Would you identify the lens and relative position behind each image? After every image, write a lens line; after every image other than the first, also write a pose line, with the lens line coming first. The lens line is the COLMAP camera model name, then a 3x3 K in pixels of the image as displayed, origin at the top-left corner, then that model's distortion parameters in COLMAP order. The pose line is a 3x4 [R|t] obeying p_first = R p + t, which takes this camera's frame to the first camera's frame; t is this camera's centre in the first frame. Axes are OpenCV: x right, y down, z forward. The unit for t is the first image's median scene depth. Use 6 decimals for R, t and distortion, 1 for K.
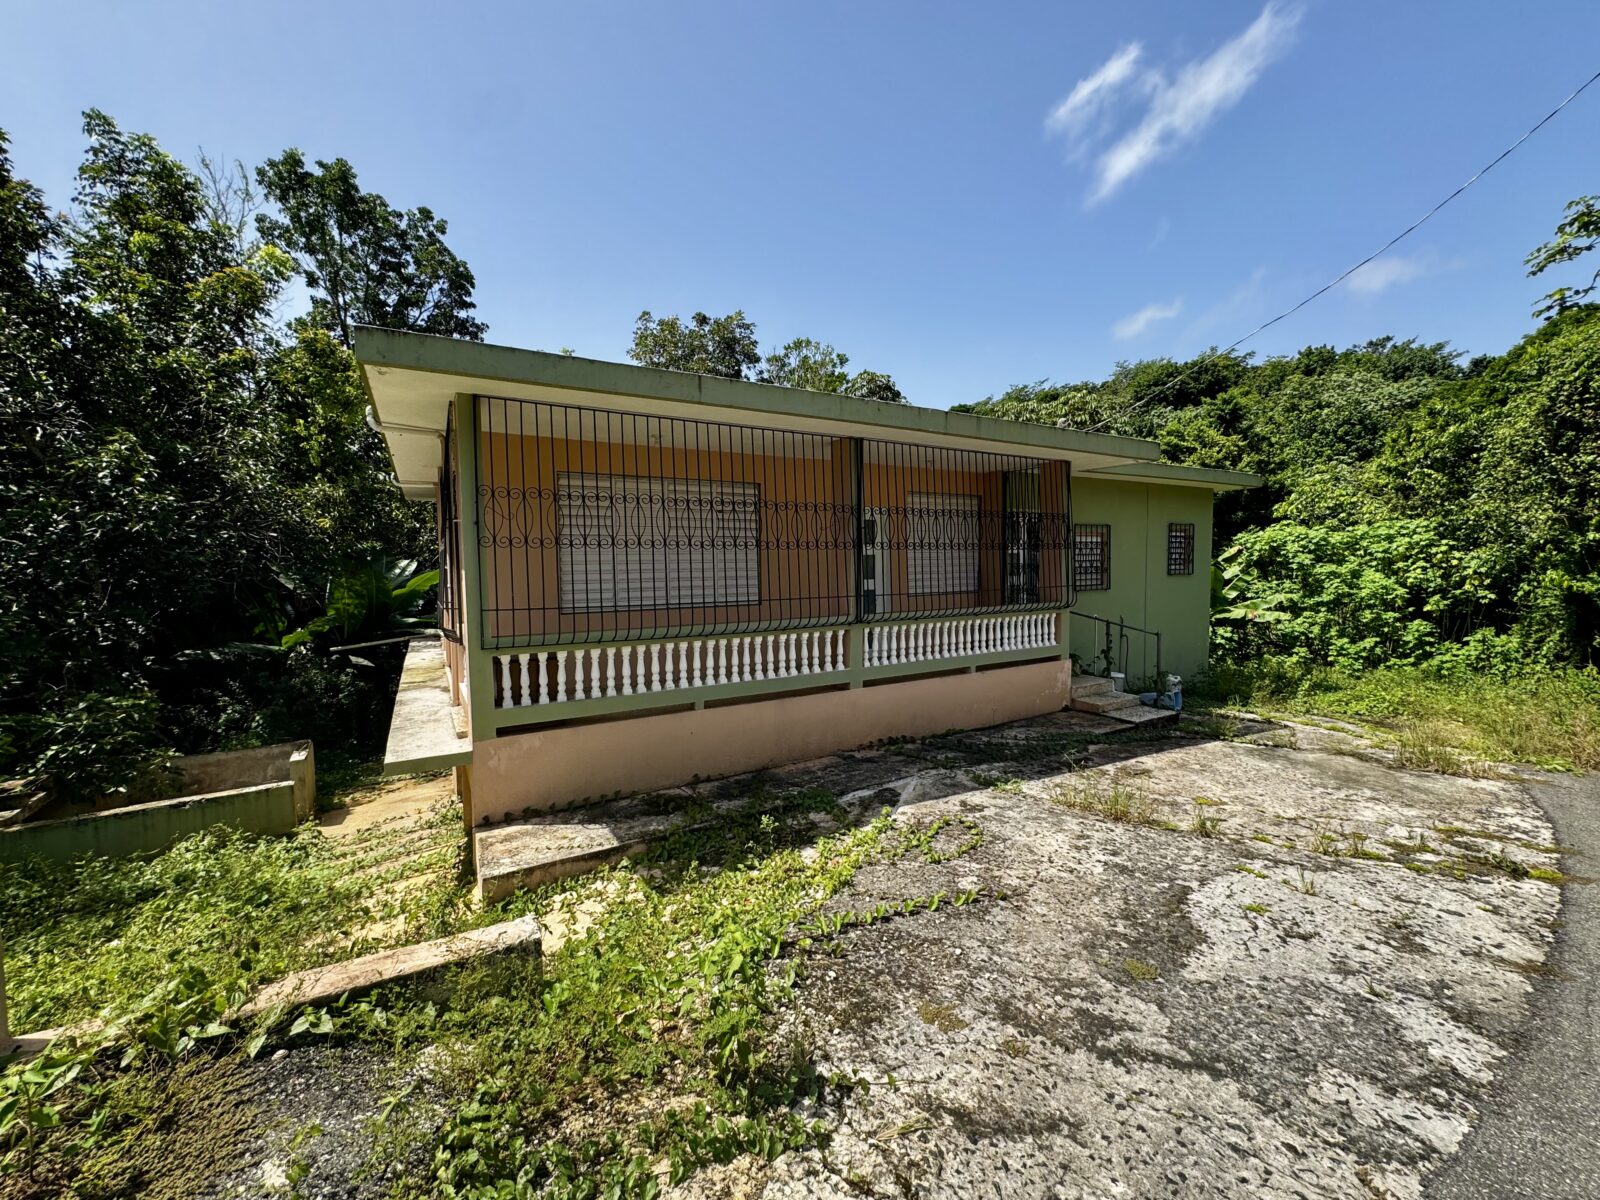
lens RADIAL K [[636.4, 0, 800.2], [0, 636.4, 595.0], [0, 0, 1]] dist [-0.002750, 0.000224]
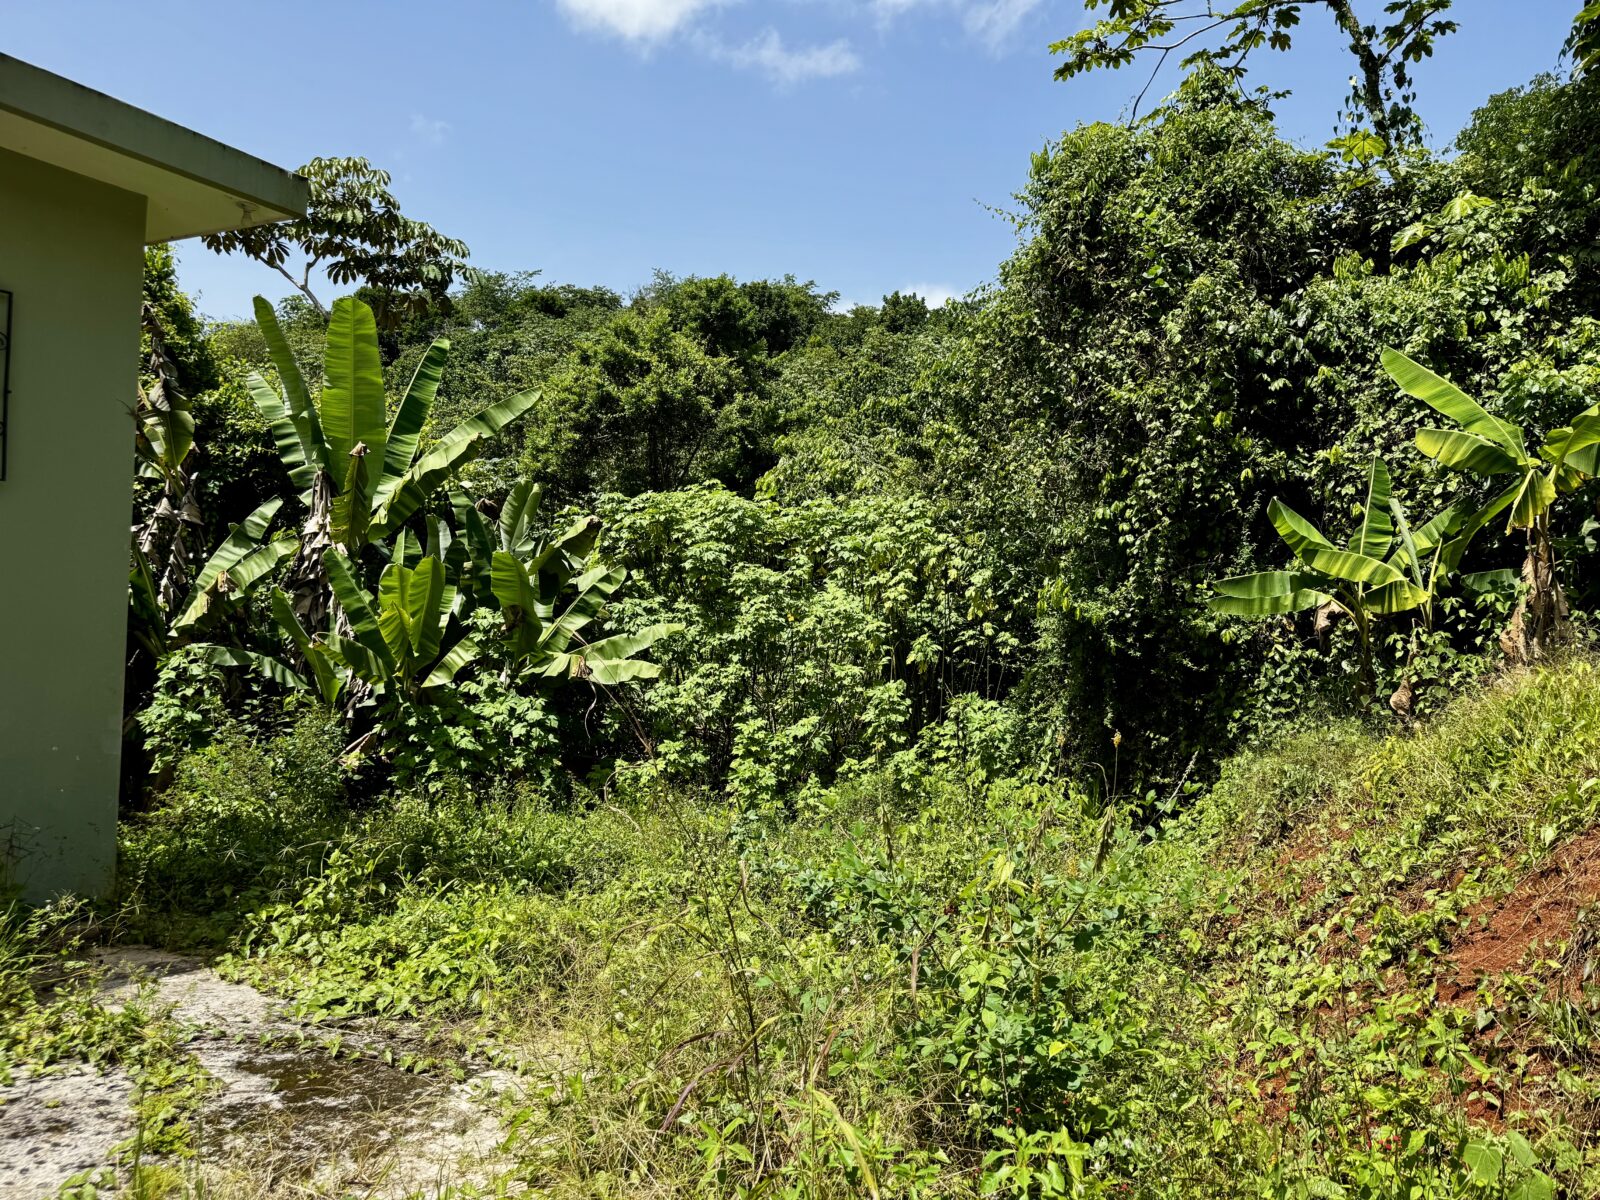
lens RADIAL K [[1144.0, 0, 800.0], [0, 1144.0, 600.0], [0, 0, 1]] dist [0.077989, -0.000818]
pose [[0.835077, 0.041587, 0.548559, 0.381868], [-0.017226, 0.998626, -0.049485, 0.020055], [-0.549863, 0.031874, 0.834646, 0.255546]]
